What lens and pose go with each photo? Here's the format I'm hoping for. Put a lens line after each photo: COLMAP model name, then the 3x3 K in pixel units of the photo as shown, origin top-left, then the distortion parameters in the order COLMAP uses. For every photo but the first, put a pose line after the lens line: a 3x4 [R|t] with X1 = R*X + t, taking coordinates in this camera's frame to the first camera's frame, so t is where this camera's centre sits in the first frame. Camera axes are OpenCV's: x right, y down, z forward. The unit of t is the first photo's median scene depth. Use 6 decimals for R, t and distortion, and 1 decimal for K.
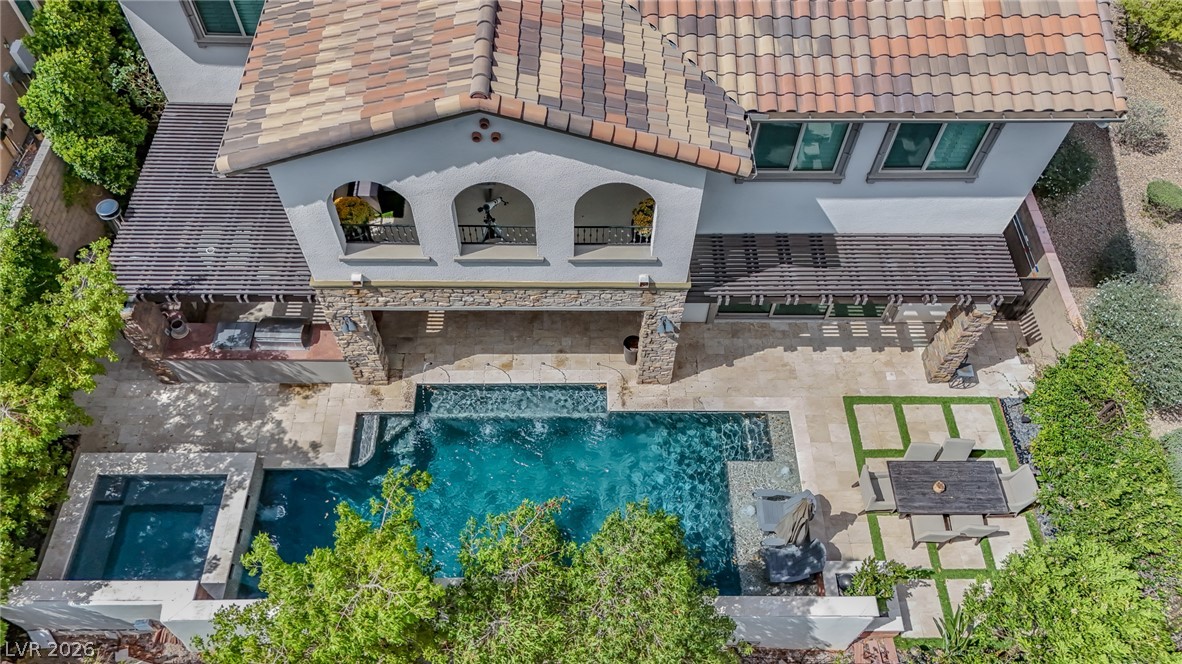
lens RADIAL K [[879.3, 0, 591.0], [0, 879.3, 332.0], [0, 0, 1]] dist [0.031031, -0.003568]
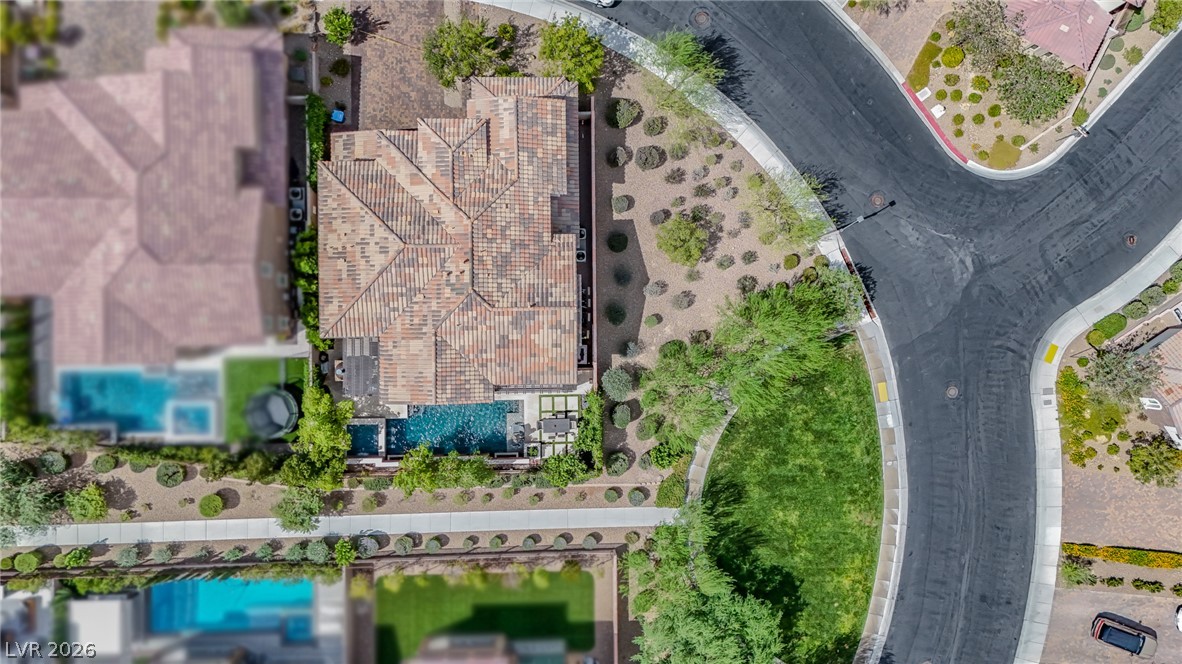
lens RADIAL K [[849.3, 0, 591.0], [0, 849.3, 332.0], [0, 0, 1]] dist [0.029780, -0.006910]
pose [[0.999546, -0.009268, 0.028685, 0.434708], [-0.008155, 0.832951, 0.553287, -2.271824], [-0.029021, -0.553269, 0.832497, -1.960097]]
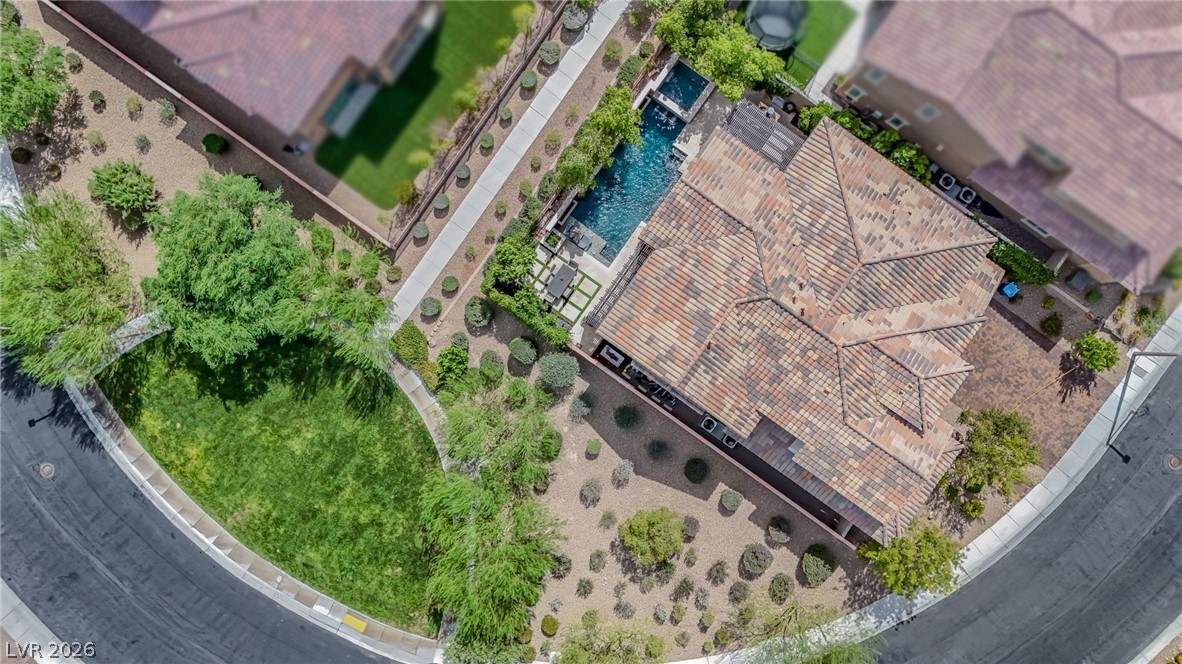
lens RADIAL K [[849.3, 0, 591.0], [0, 849.3, 332.0], [0, 0, 1]] dist [0.029780, -0.006910]
pose [[-0.581183, 0.813391, -0.024925, 0.553001], [-0.694366, -0.479700, 0.536417, -1.687552], [0.424360, 0.329064, 0.843585, -1.585397]]
